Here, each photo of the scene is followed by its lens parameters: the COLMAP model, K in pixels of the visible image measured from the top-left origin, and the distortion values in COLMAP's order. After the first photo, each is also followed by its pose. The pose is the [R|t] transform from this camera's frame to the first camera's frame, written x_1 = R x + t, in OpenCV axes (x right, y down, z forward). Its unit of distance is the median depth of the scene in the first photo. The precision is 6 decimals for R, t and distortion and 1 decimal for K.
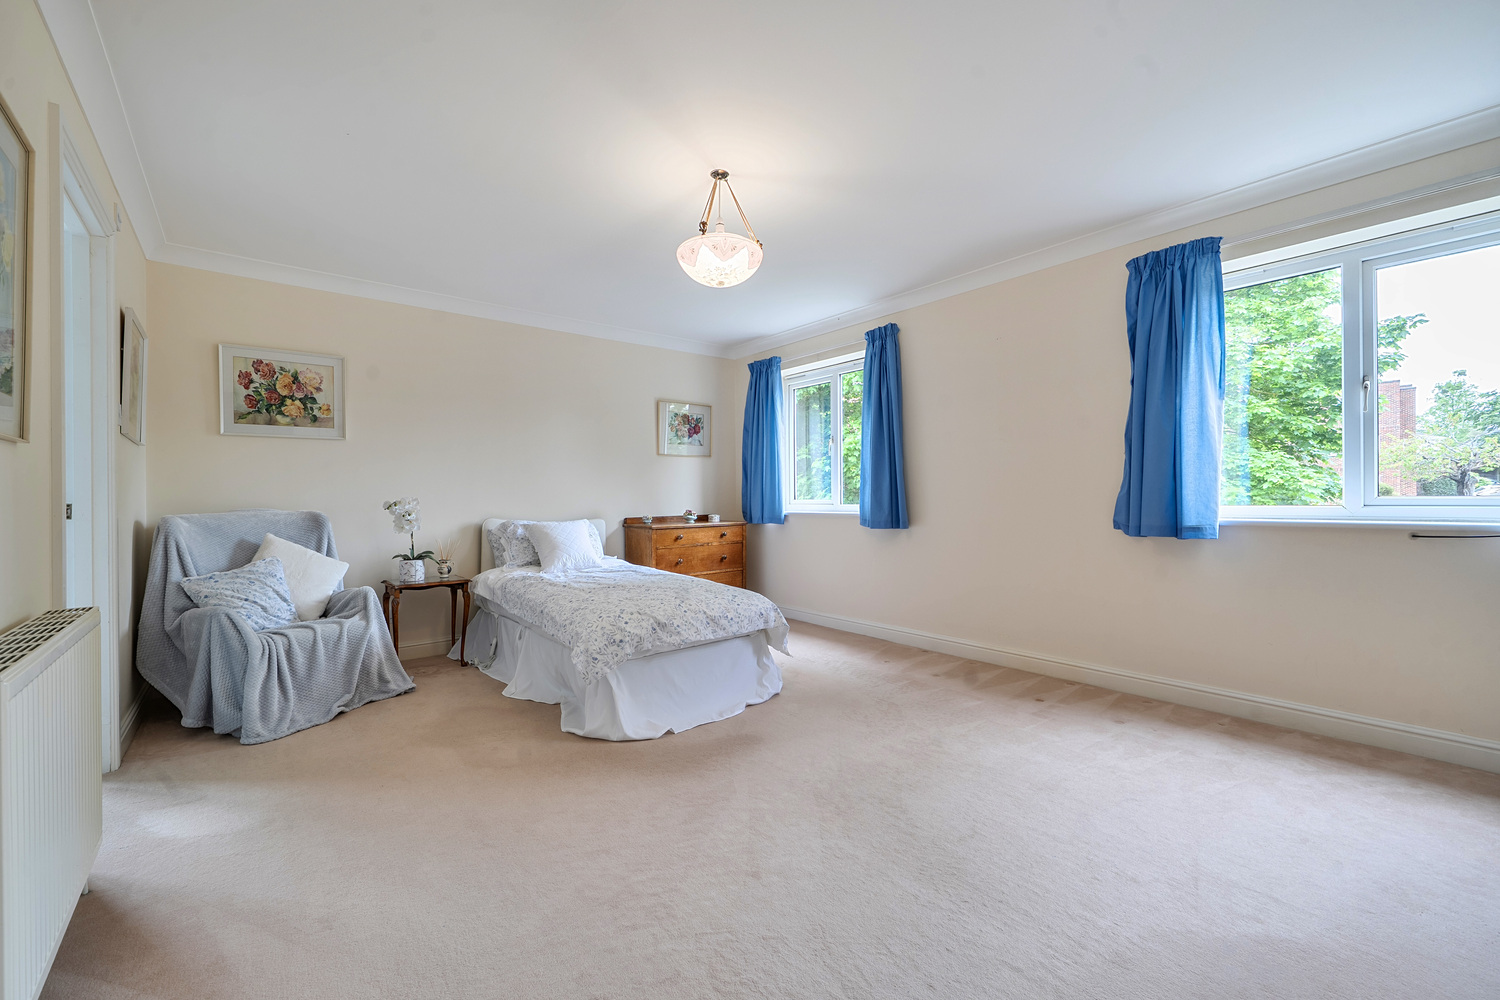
lens RADIAL K [[608.0, 0, 741.6], [0, 608.0, 497.9], [0, 0, 1]] dist [-0.000542, 0.000009]
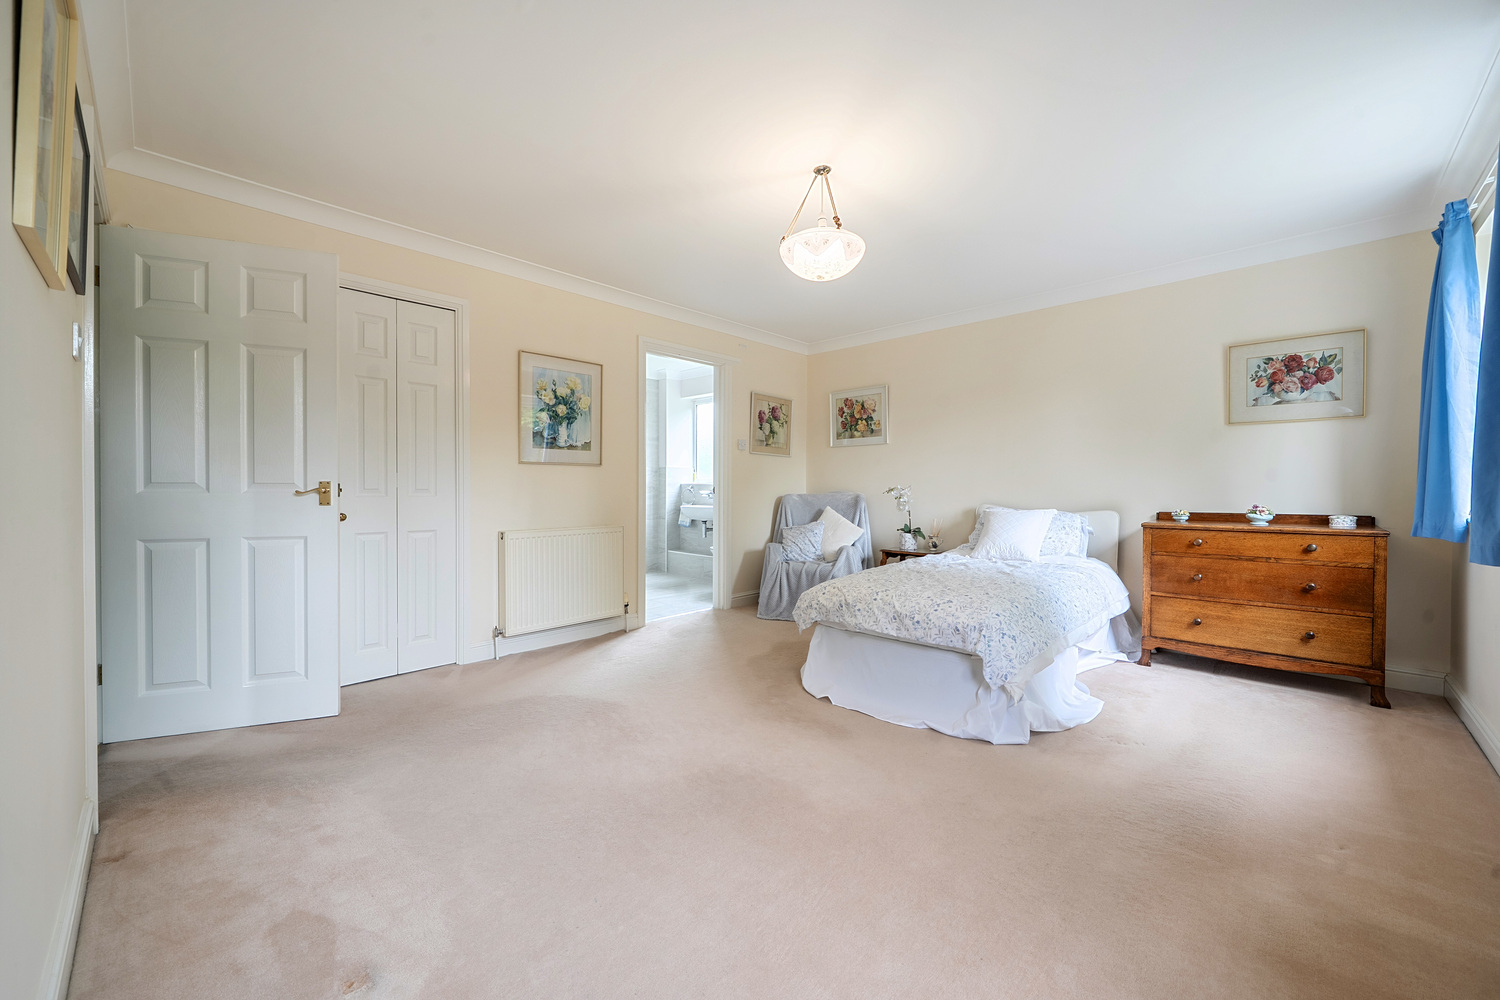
lens RADIAL K [[573.3, 0, 742.1], [0, 573.3, 489.2], [0, 0, 1]] dist [-0.000288, -0.000021]
pose [[0.116102, 0.013087, -0.993151, 0.654169], [-0.001043, 0.999914, 0.013054, -0.006937], [0.993237, -0.000479, 0.116106, 0.531701]]
